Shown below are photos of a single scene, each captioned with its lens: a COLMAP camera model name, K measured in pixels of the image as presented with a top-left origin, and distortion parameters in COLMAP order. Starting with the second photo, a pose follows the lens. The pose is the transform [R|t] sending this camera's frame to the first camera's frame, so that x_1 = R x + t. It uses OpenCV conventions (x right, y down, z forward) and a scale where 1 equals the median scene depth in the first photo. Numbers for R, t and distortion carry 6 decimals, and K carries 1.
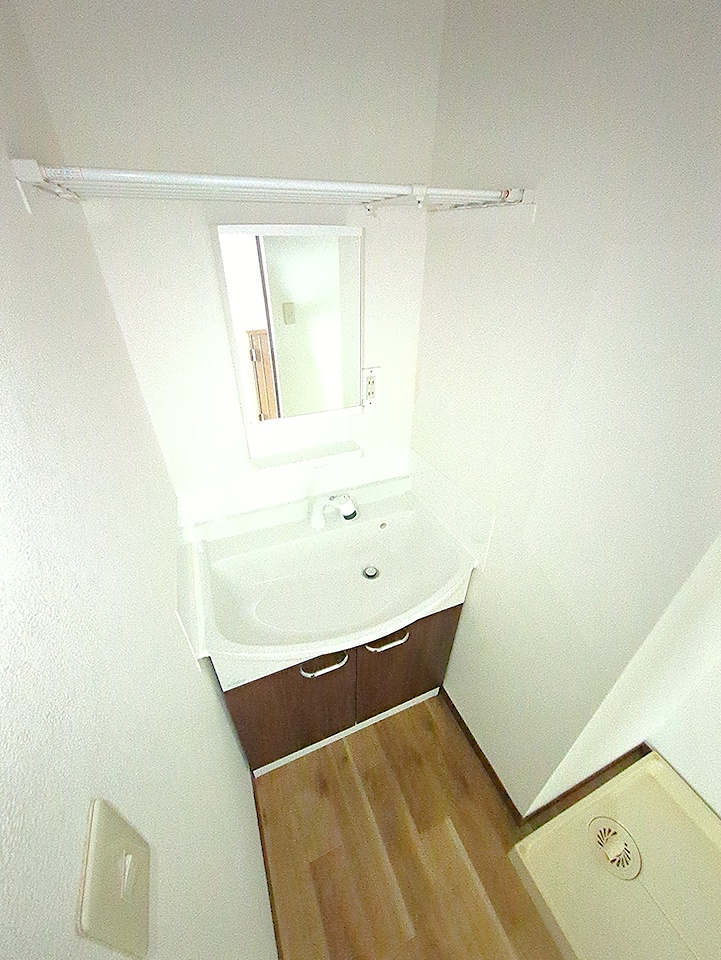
lens RADIAL K [[382.6, 0, 352.0], [0, 382.6, 477.7], [0, 0, 1]] dist [-0.004978, 0.001827]
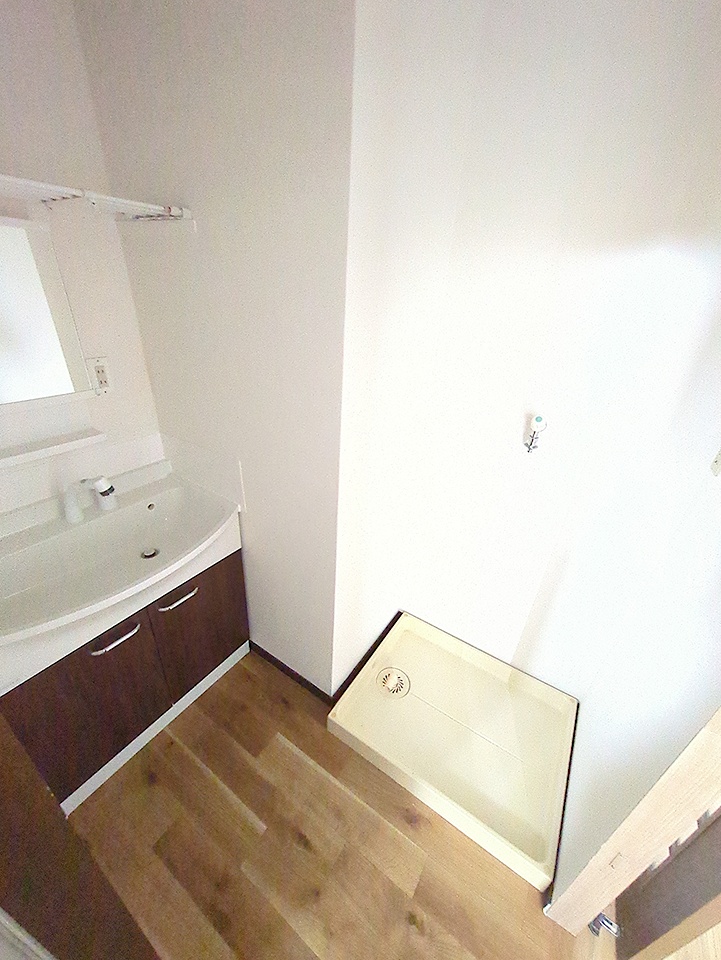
lens RADIAL K [[382.6, 0, 365.6], [0, 382.6, 480.2], [0, 0, 1]] dist [-0.004978, 0.001827]
pose [[0.818881, -0.217880, 0.531001, 0.023813], [0.257057, 0.966396, 0.000111, 0.230201], [-0.513182, 0.136406, 0.847371, -0.238886]]
